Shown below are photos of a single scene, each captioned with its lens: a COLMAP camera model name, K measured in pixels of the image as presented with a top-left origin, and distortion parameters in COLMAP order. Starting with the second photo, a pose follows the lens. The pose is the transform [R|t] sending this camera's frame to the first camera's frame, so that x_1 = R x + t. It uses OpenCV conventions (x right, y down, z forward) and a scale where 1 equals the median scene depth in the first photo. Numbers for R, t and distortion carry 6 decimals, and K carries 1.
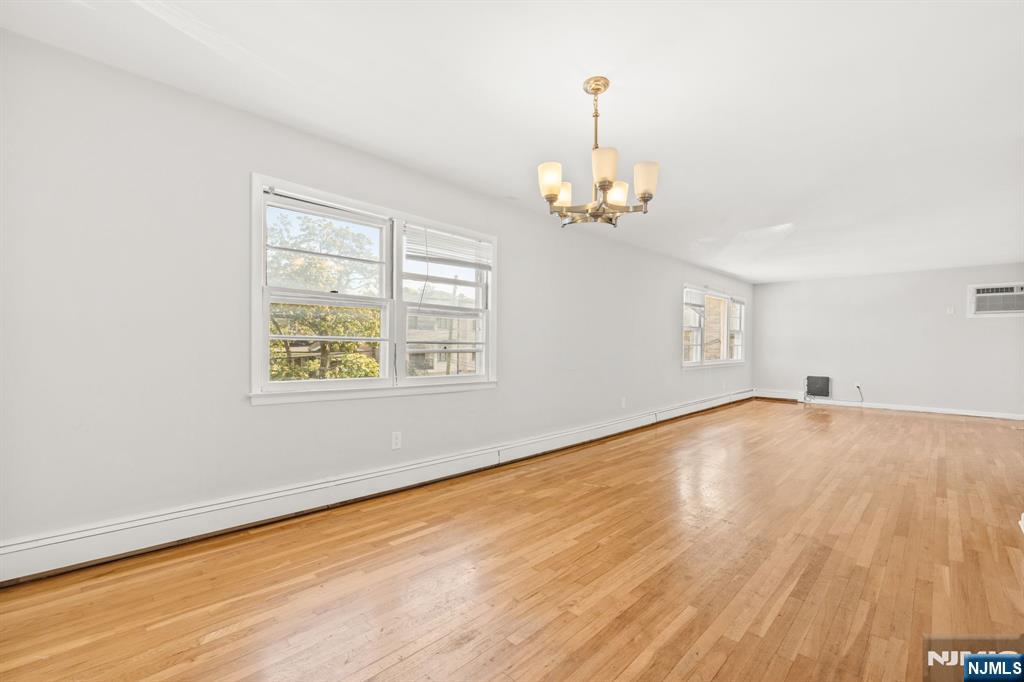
lens RADIAL K [[443.0, 0, 511.0], [0, 443.0, 344.4], [0, 0, 1]] dist [-0.008923, 0.000643]
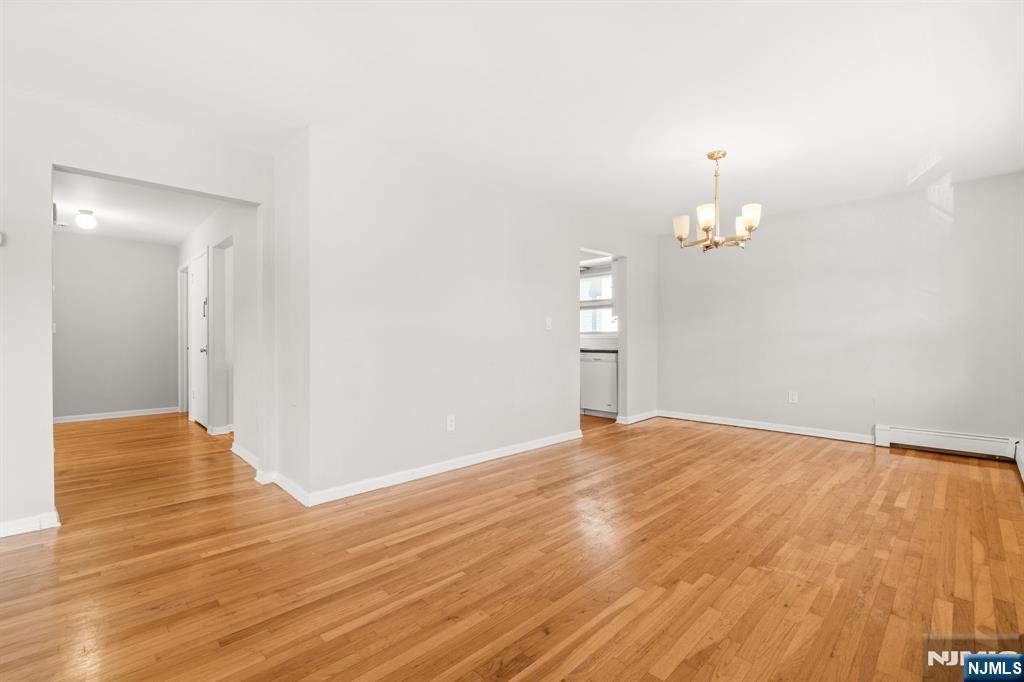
lens RADIAL K [[443.0, 0, 513.3], [0, 443.0, 338.4], [0, 0, 1]] dist [-0.008923, 0.000643]
pose [[-0.999706, -0.006609, 0.023316, 0.702566], [-0.006629, 0.999978, -0.000800, 0.019518], [-0.023310, -0.000954, -0.999728, 2.107956]]
